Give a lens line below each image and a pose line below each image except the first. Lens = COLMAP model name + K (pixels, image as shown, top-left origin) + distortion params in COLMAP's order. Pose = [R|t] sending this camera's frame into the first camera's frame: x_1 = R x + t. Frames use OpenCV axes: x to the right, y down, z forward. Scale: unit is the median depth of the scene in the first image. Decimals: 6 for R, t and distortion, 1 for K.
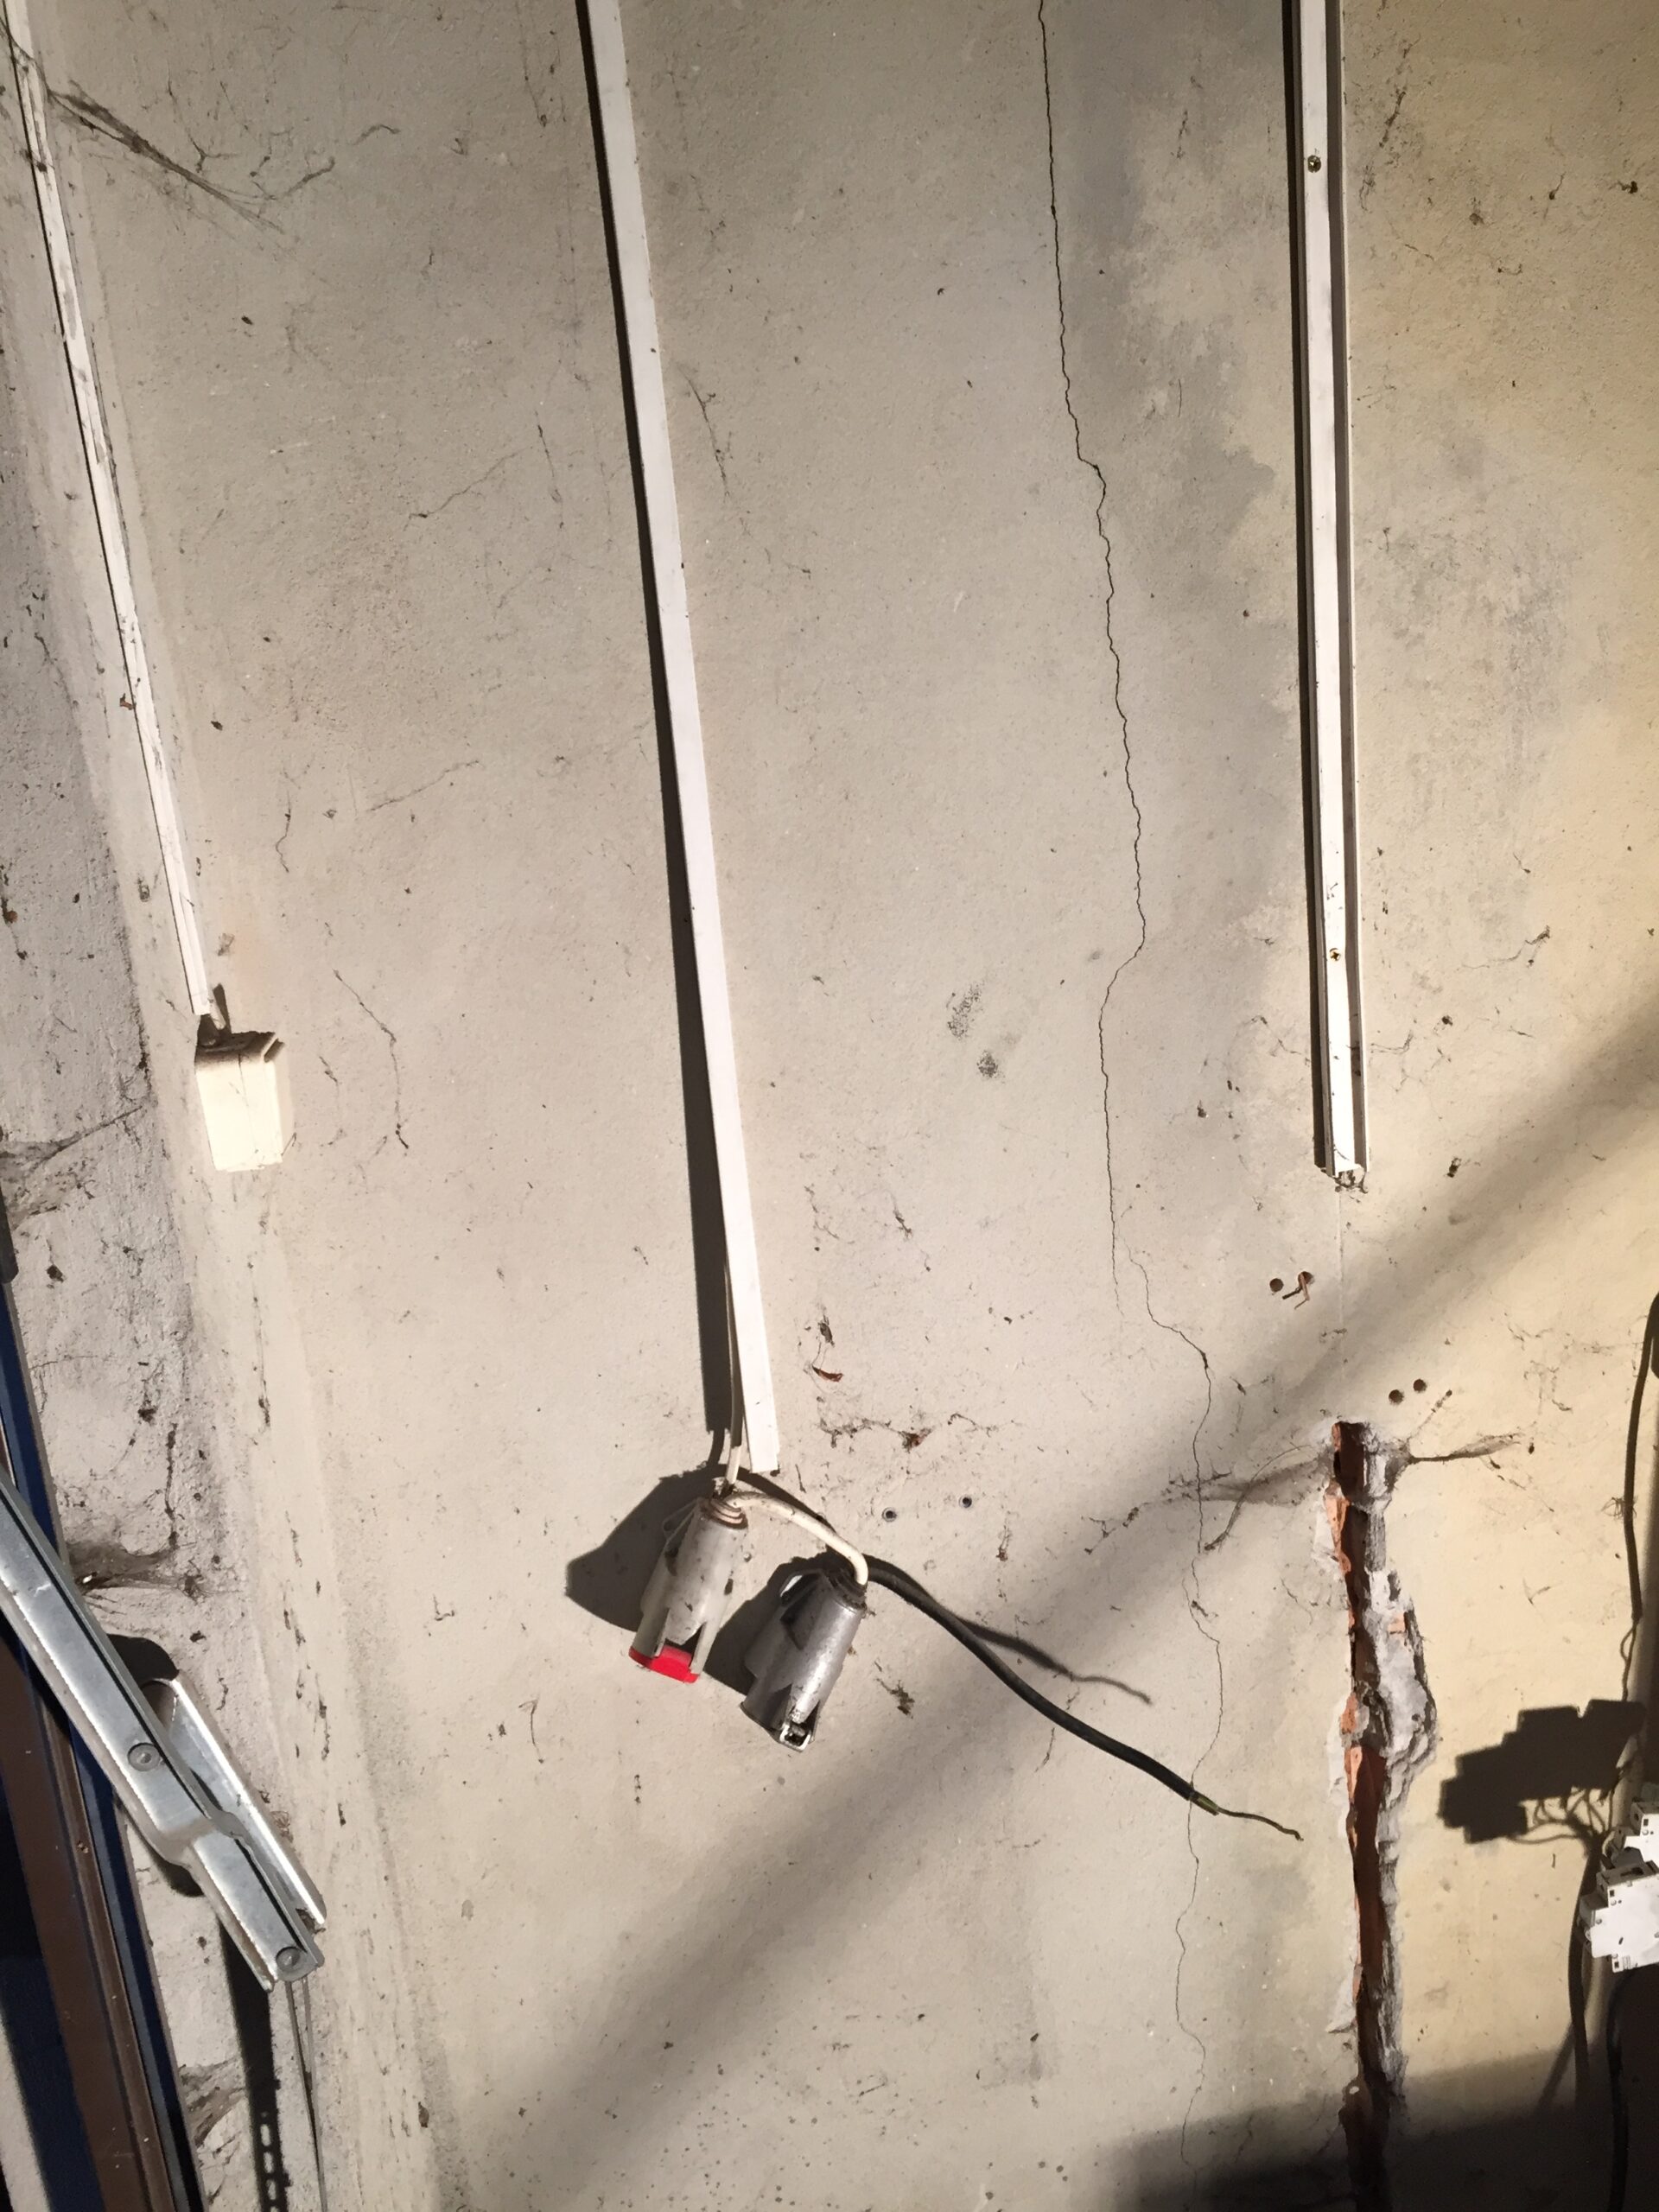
lens RADIAL K [[1880.5, 0, 836.0], [0, 1880.5, 1106.6], [0, 0, 1]] dist [0.076205, -0.109936]
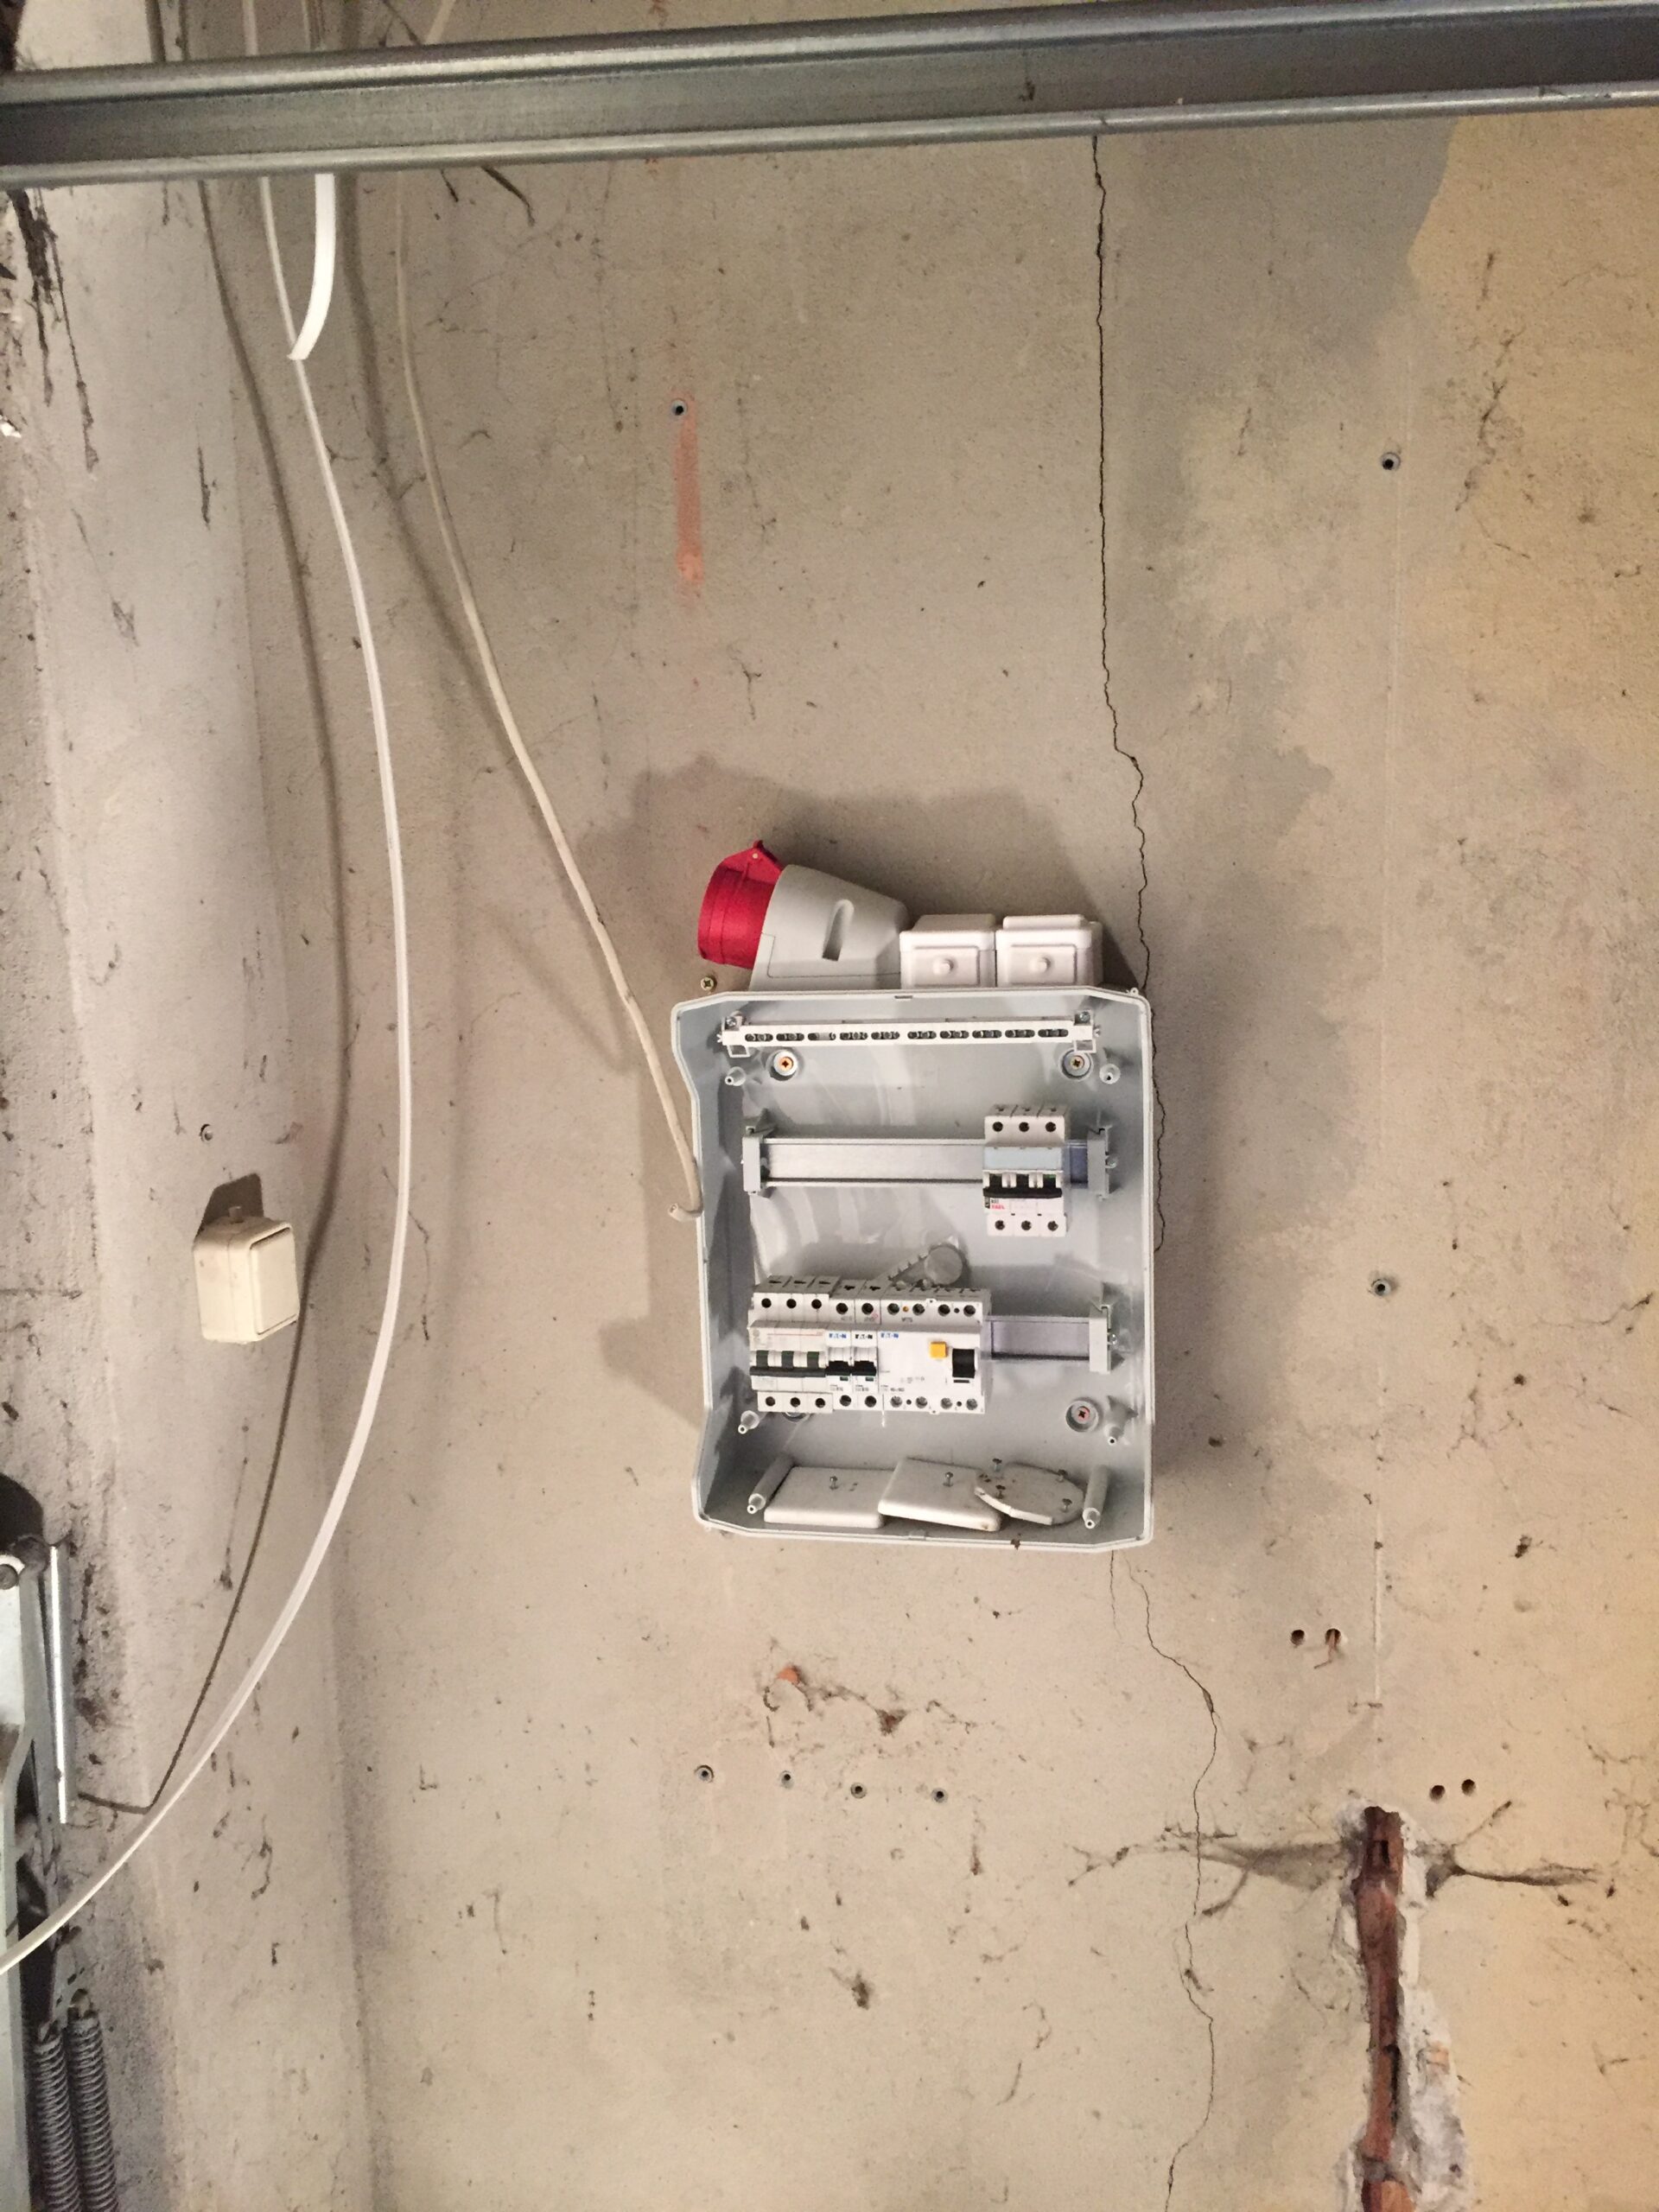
lens RADIAL K [[1880.5, 0, 845.6], [0, 1880.5, 1105.5], [0, 0, 1]] dist [0.076205, -0.109936]
pose [[0.934715, 0.119752, -0.334616, 0.323627], [-0.145195, 0.988036, -0.051991, -0.083824], [0.324387, 0.097182, 0.940919, 0.052709]]
